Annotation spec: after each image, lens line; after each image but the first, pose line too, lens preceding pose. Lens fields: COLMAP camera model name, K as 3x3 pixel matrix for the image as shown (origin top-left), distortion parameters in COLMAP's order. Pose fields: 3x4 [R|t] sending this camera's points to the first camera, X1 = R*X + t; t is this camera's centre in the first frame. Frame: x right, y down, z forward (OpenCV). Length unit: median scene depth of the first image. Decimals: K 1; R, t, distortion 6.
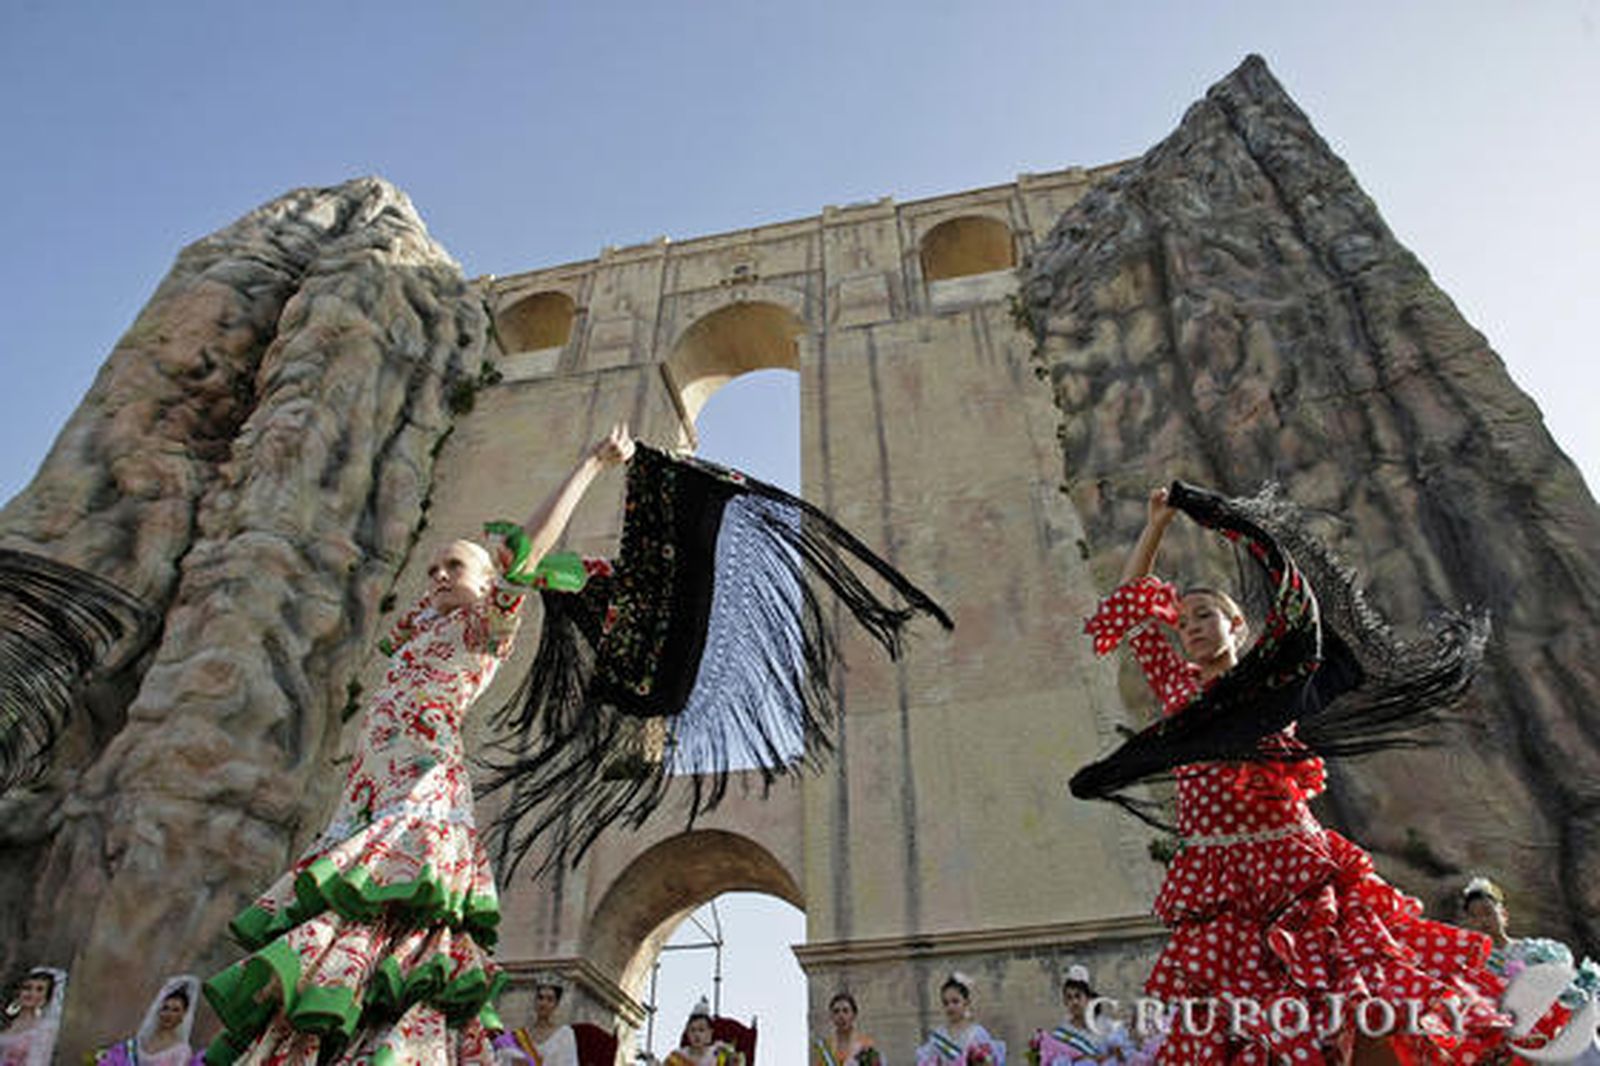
lens RADIAL K [[982.5, 0, 800.0], [0, 982.5, 533.0], [0, 0, 1]] dist [-0.087886, 0.044802]
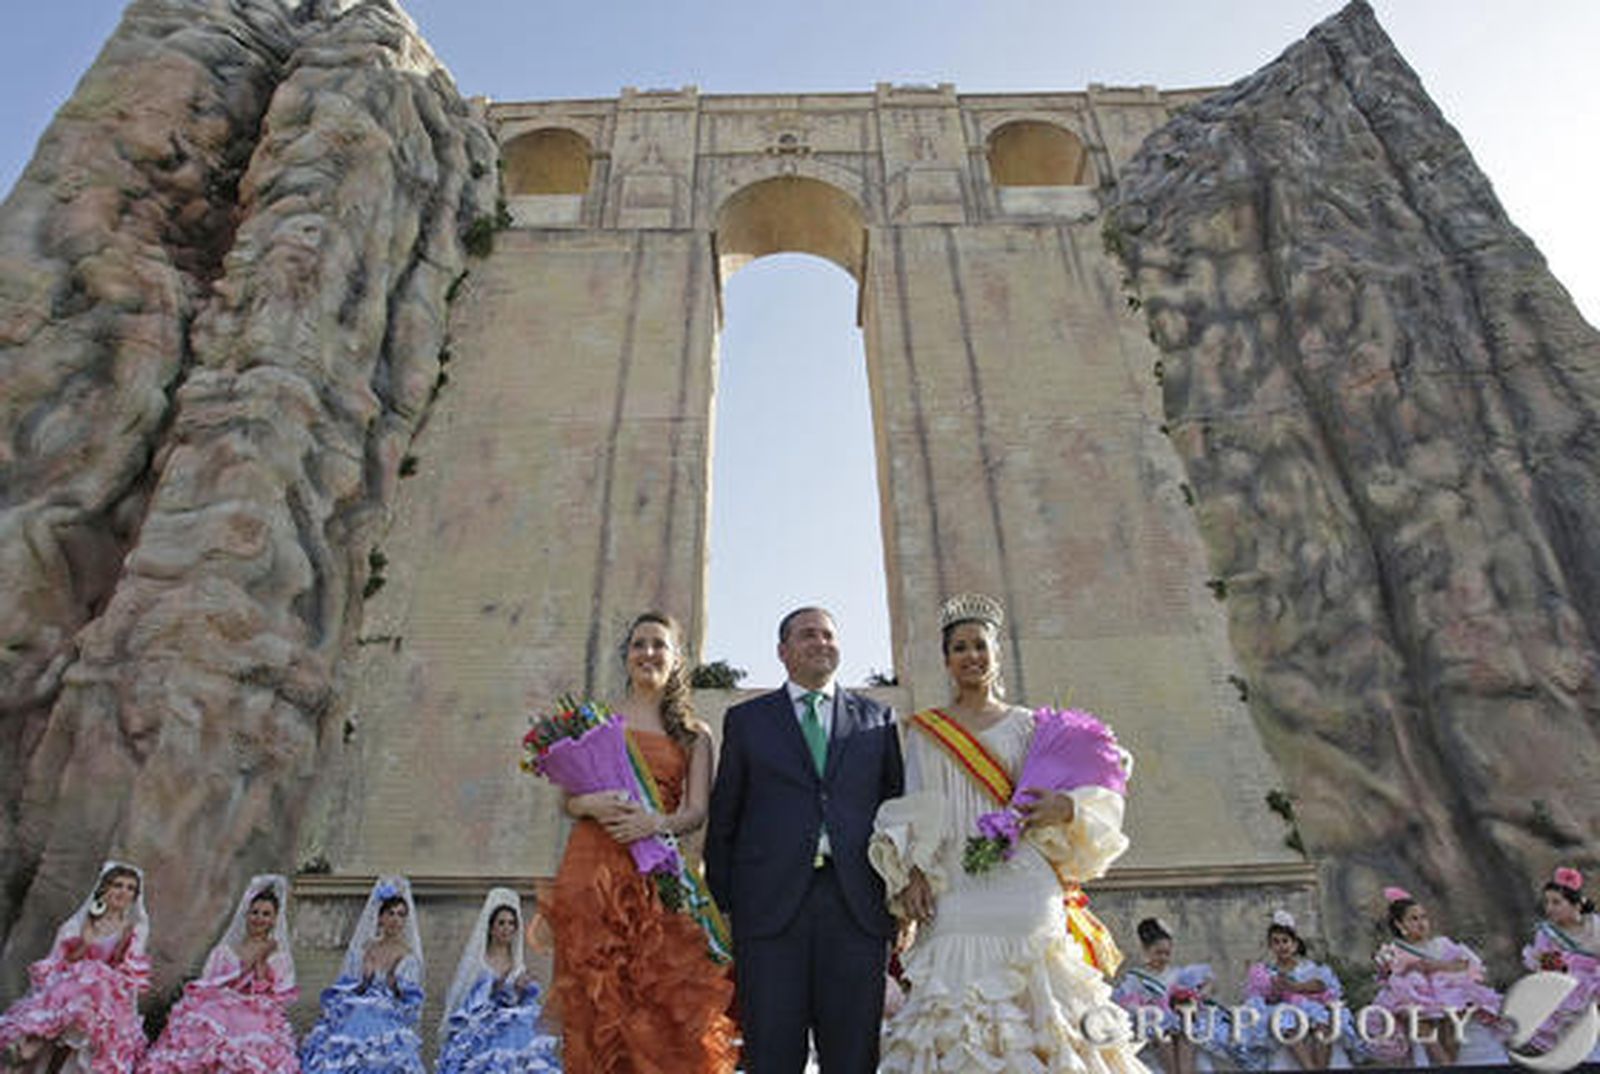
lens RADIAL K [[1040.8, 0, 800.0], [0, 1040.8, 537.0], [0, 0, 1]] dist [-0.081624, 0.042359]
pose [[0.982673, 0.103382, 0.153839, -0.213957], [-0.118205, 0.988854, 0.090525, 0.009995], [-0.142766, -0.107141, 0.983940, 0.028461]]
